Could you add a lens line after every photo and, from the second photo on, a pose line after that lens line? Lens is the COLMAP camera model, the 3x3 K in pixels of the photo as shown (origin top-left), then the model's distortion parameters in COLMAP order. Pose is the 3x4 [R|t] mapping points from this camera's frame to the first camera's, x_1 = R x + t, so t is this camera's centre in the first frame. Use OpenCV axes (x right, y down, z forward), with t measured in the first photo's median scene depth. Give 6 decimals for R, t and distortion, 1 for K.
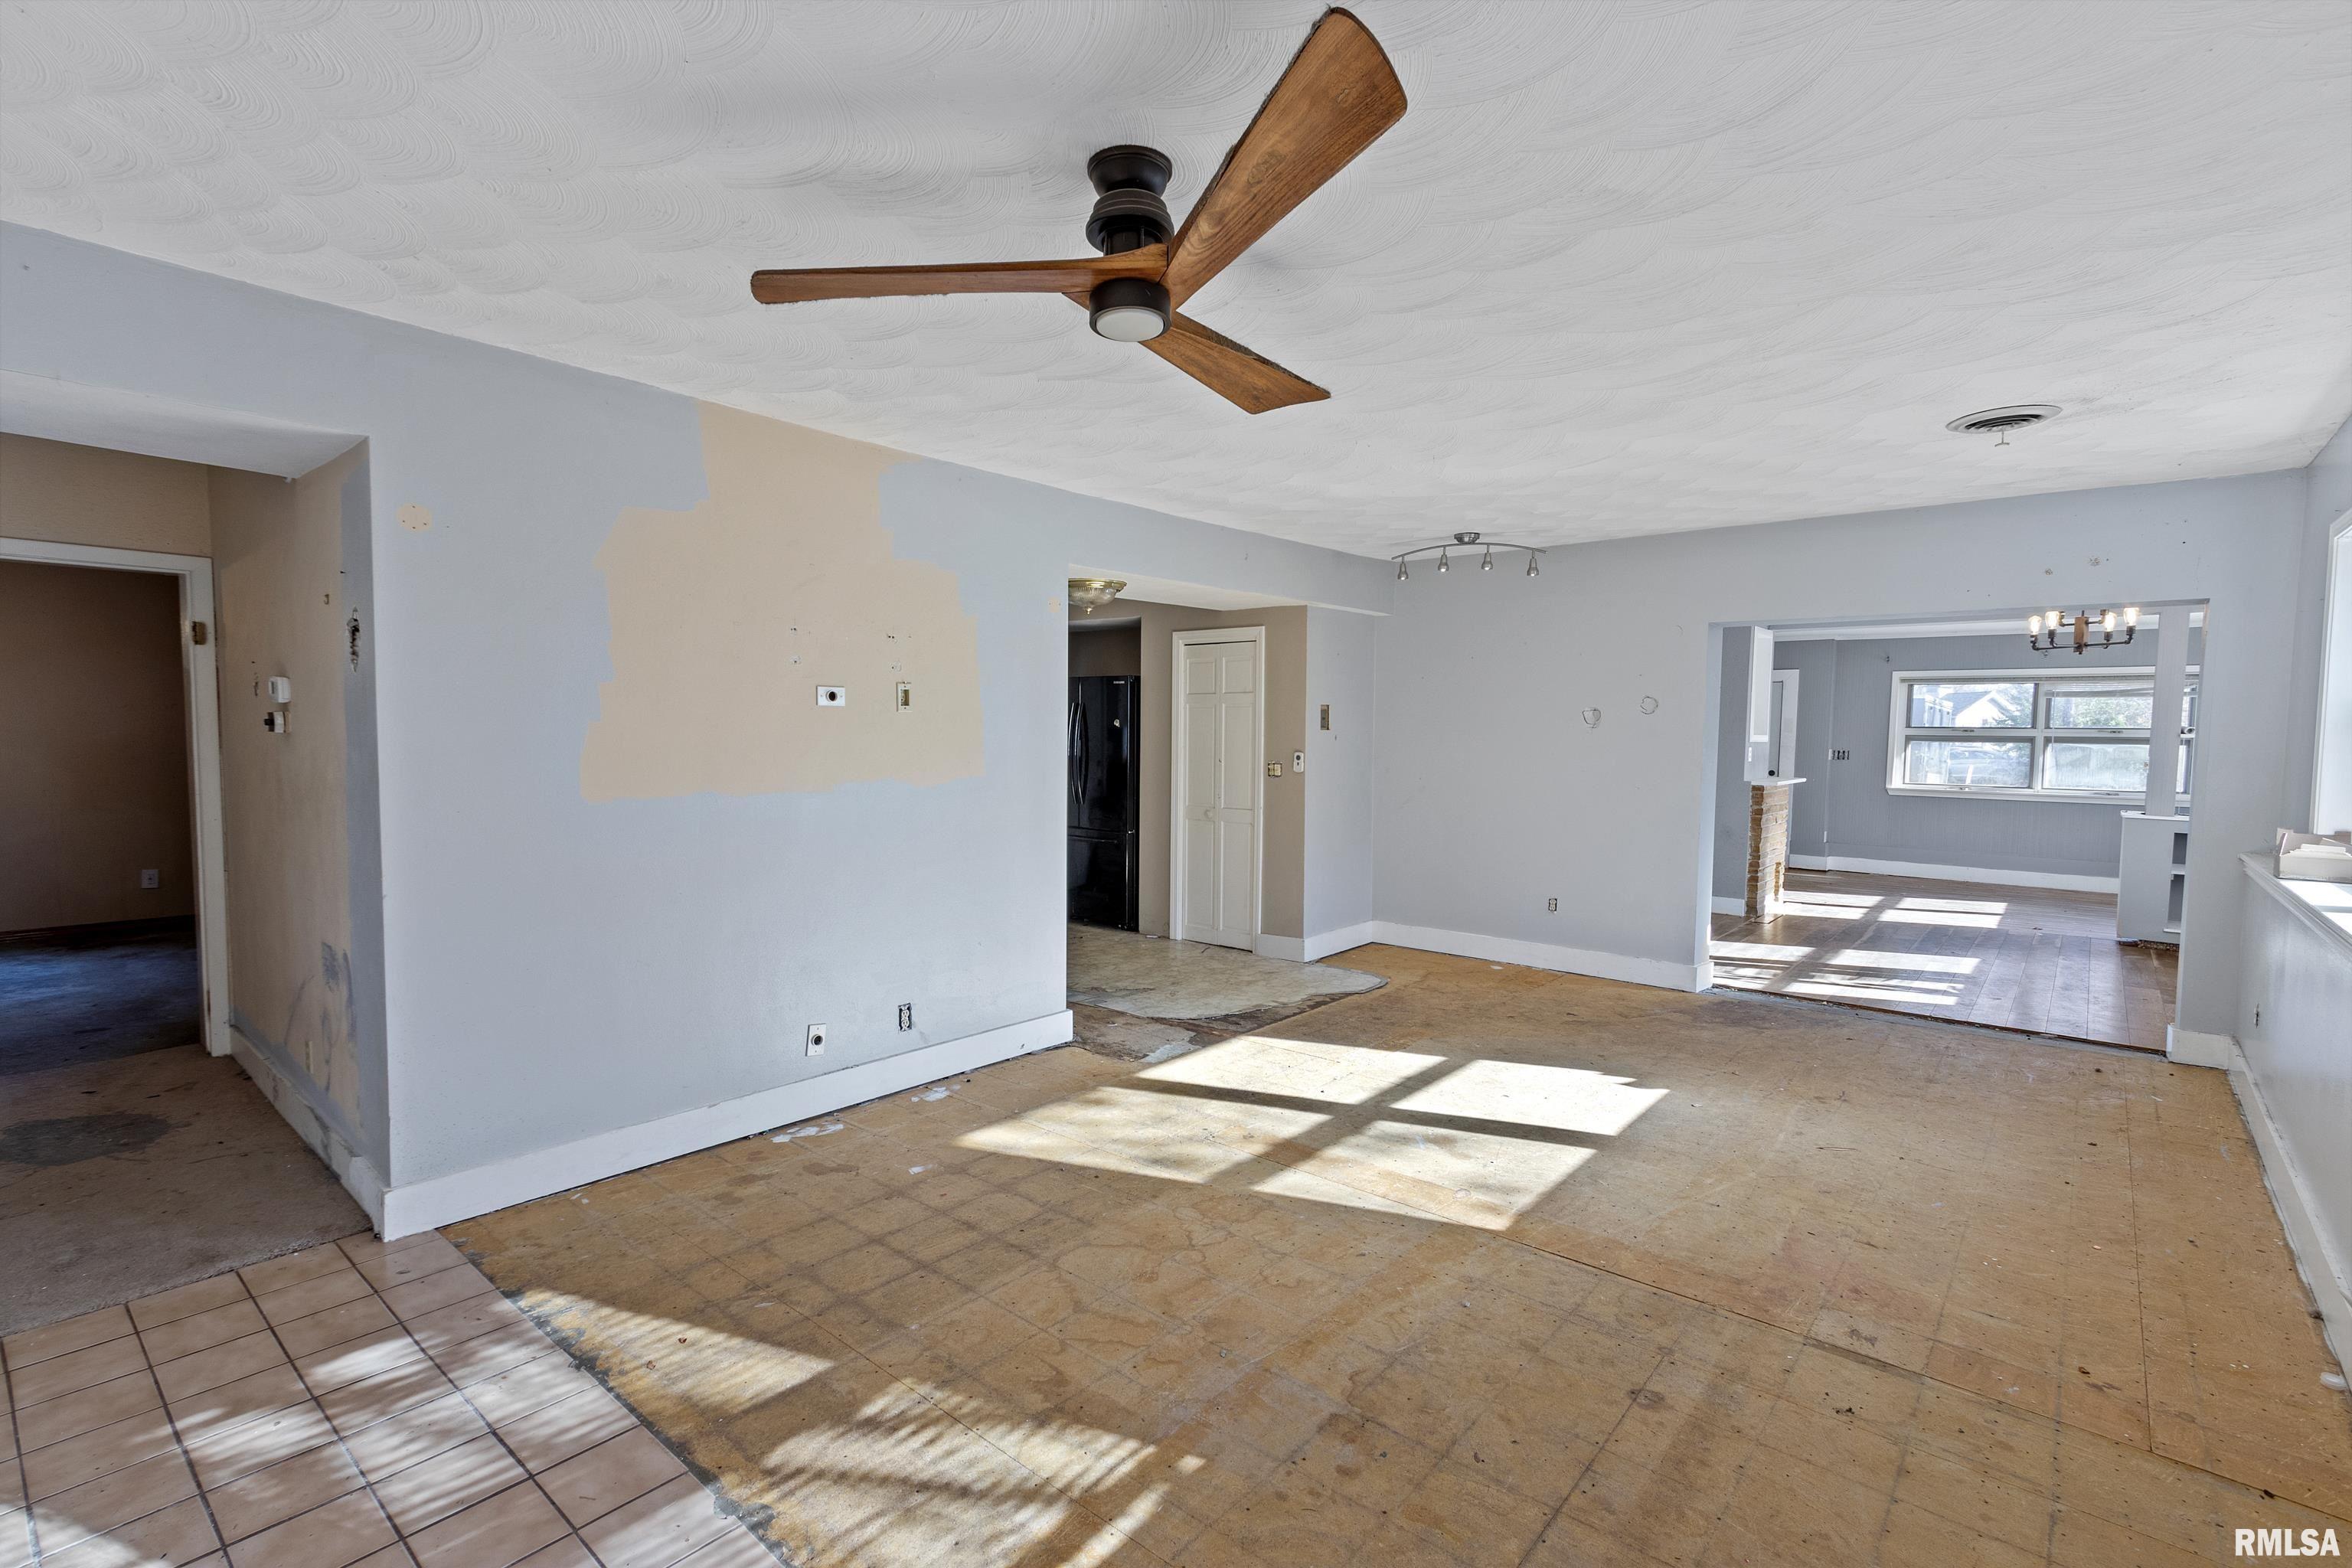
lens RADIAL K [[1075.6, 0, 1171.0], [0, 1075.6, 796.0], [0, 0, 1]] dist [0.006226, -0.000608]
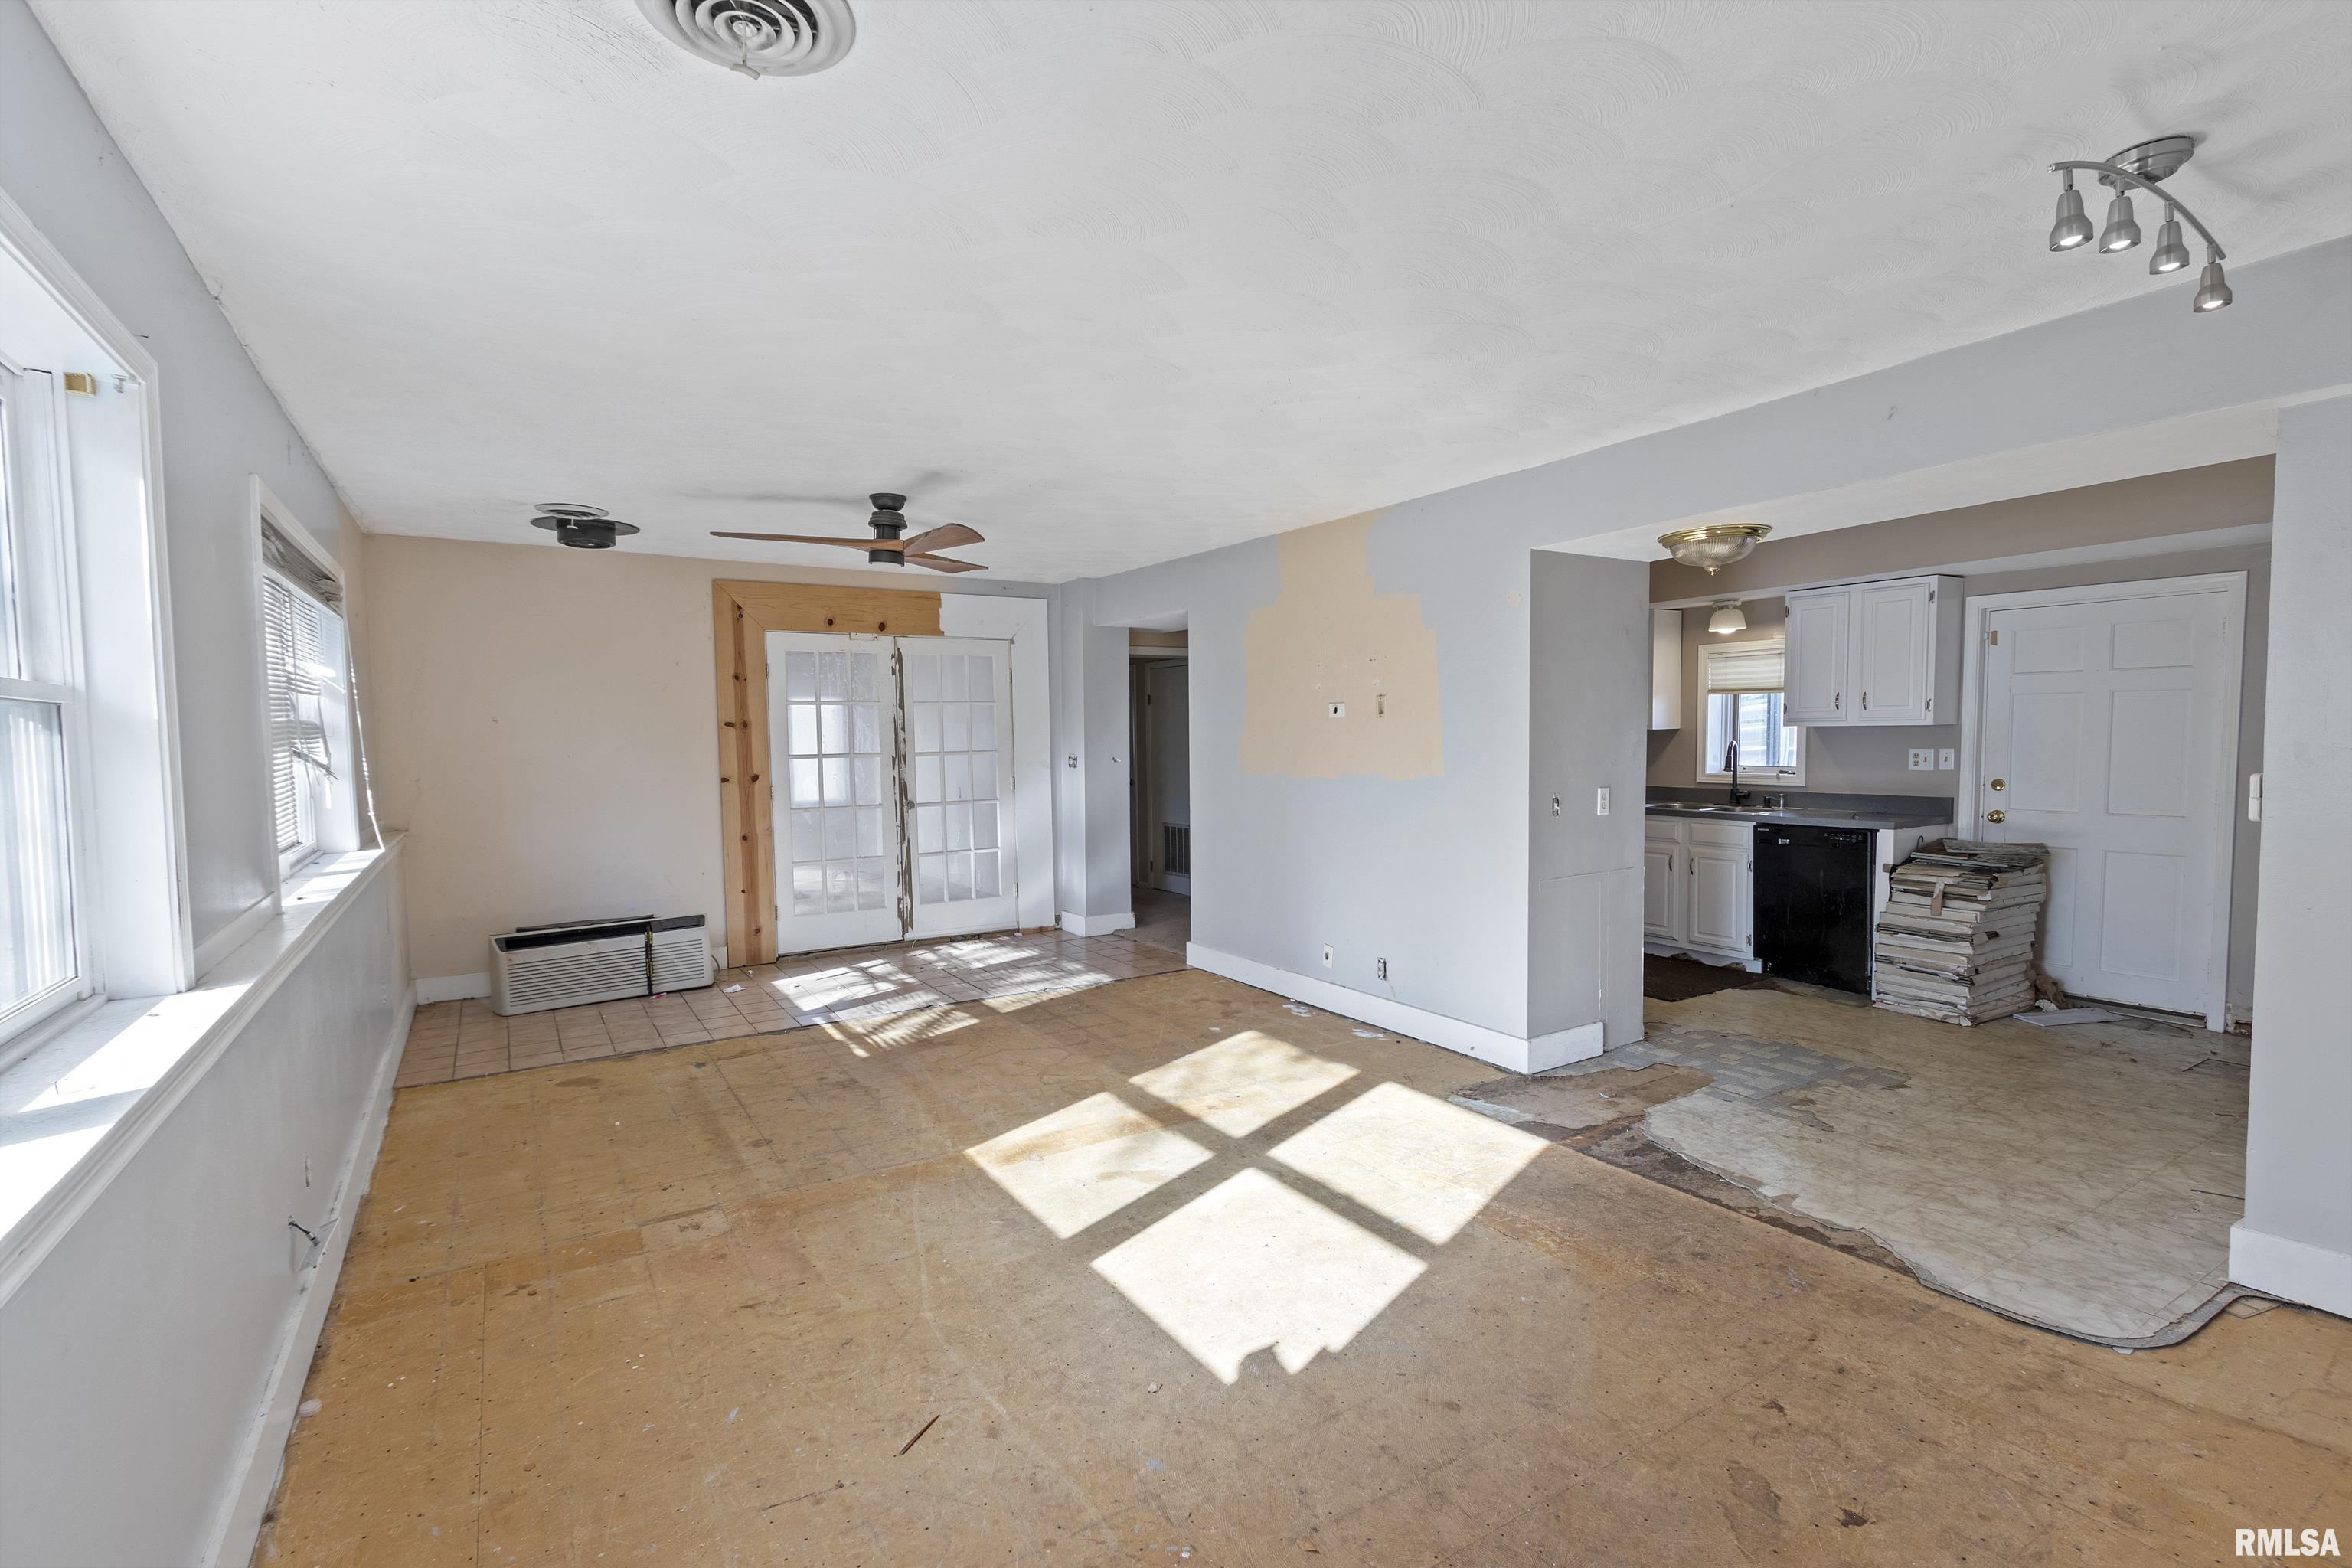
lens RADIAL K [[1075.6, 0, 1171.0], [0, 1075.6, 796.0], [0, 0, 1]] dist [0.006226, -0.000608]
pose [[-0.301155, 0.048634, -0.952334, 1.074884], [-0.049053, 0.996586, 0.066406, -0.065565], [0.952313, 0.066713, -0.297742, 1.229344]]
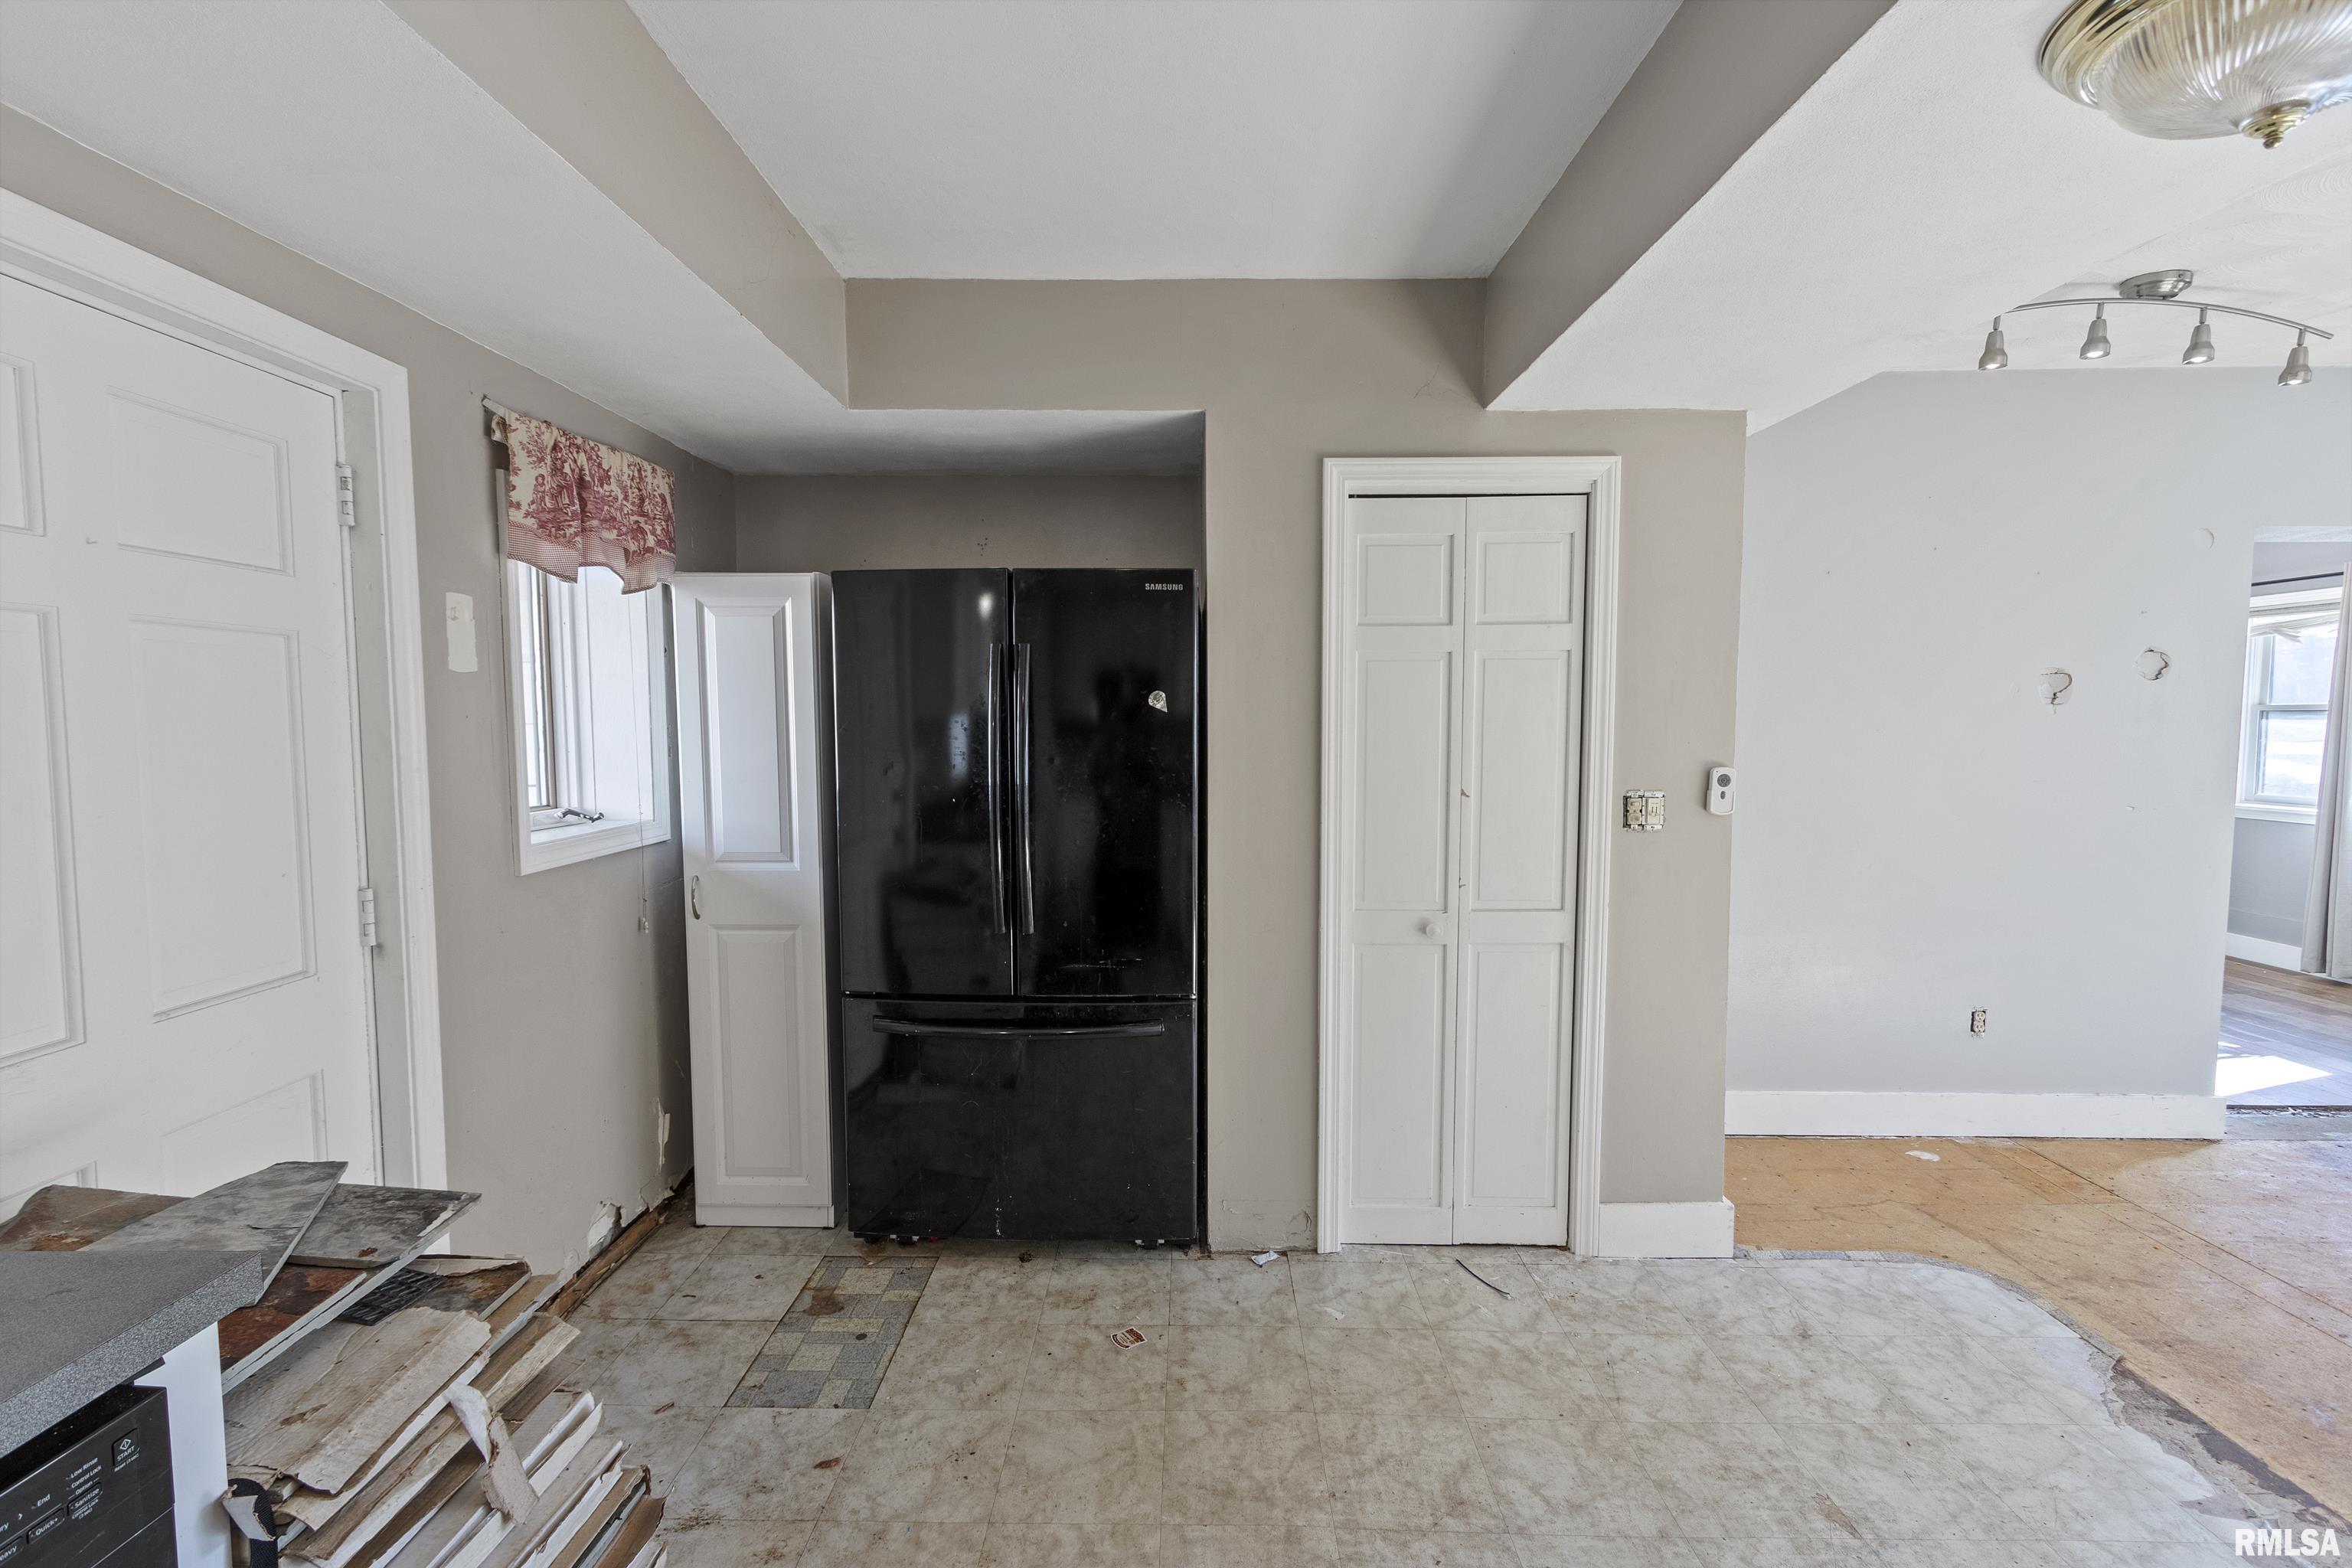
lens RADIAL K [[1075.6, 0, 1171.0], [0, 1075.6, 796.0], [0, 0, 1]] dist [0.006226, -0.000608]
pose [[0.772956, -0.059644, 0.631649, -0.526274], [0.049300, 0.998208, 0.033927, -0.092113], [-0.632541, 0.004916, 0.774511, 1.371501]]
